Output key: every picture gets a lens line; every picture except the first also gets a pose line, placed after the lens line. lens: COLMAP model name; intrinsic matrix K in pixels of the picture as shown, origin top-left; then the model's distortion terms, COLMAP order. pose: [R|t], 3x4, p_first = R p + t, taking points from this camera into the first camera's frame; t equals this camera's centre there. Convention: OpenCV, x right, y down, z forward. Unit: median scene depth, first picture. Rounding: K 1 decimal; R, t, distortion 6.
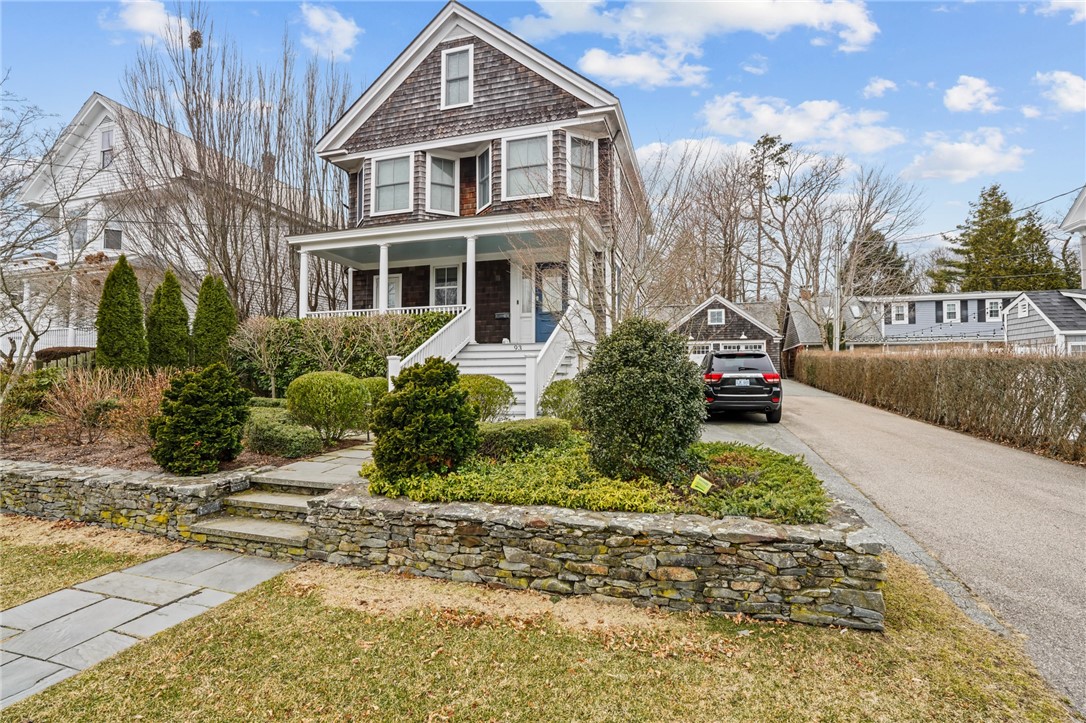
lens RADIAL K [[505.1, 0, 541.9], [0, 505.1, 361.7], [0, 0, 1]] dist [-0.058010, 0.020431]
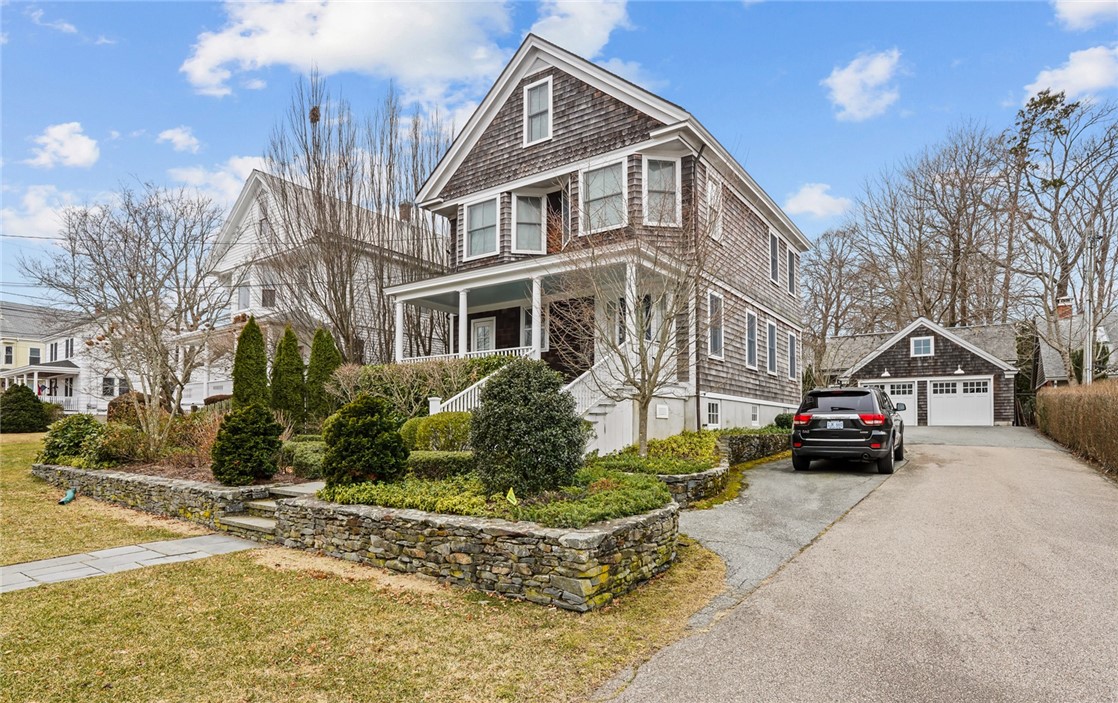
lens RADIAL K [[594.3, 0, 557.3], [0, 594.3, 412.0], [0, 0, 1]] dist [-0.048759, 0.001768]
pose [[0.948903, -0.004565, -0.315535, 0.250112], [0.006457, 0.999967, 0.004953, 0.010352], [0.315502, -0.006738, 0.948901, -0.093244]]
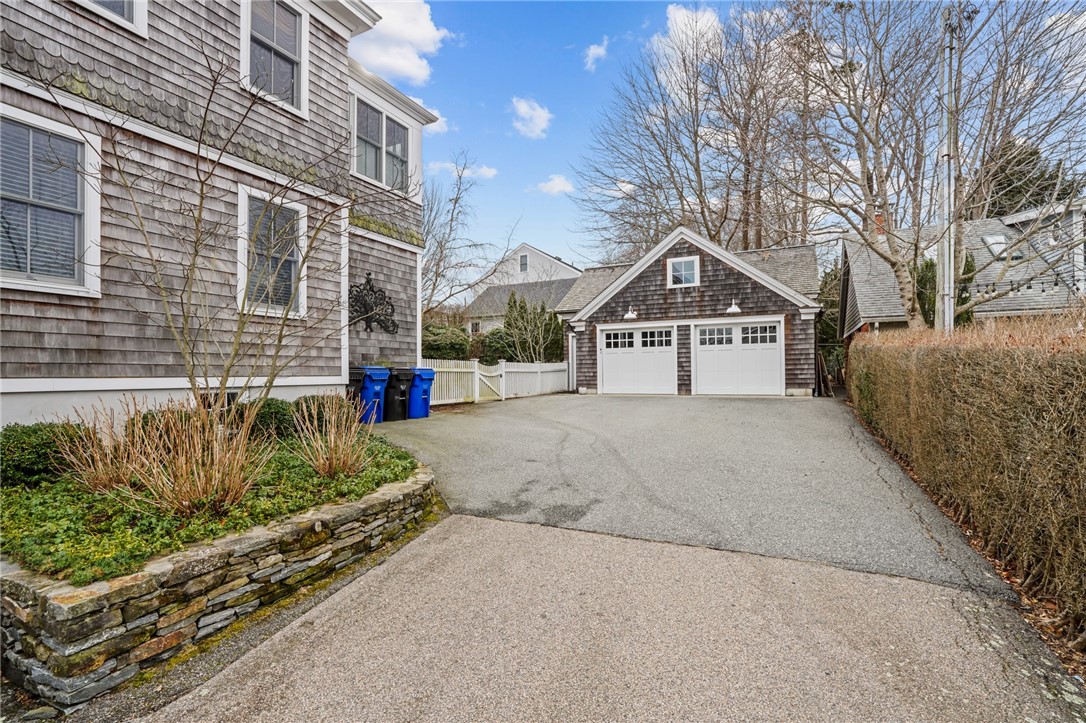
lens RADIAL K [[505.1, 0, 541.9], [0, 505.1, 364.9], [0, 0, 1]] dist [-0.058010, 0.020431]
pose [[0.985623, -0.012696, -0.168480, 0.763505], [0.015262, 0.999786, 0.013942, -0.014728], [0.168267, -0.016313, 0.985607, 1.254182]]
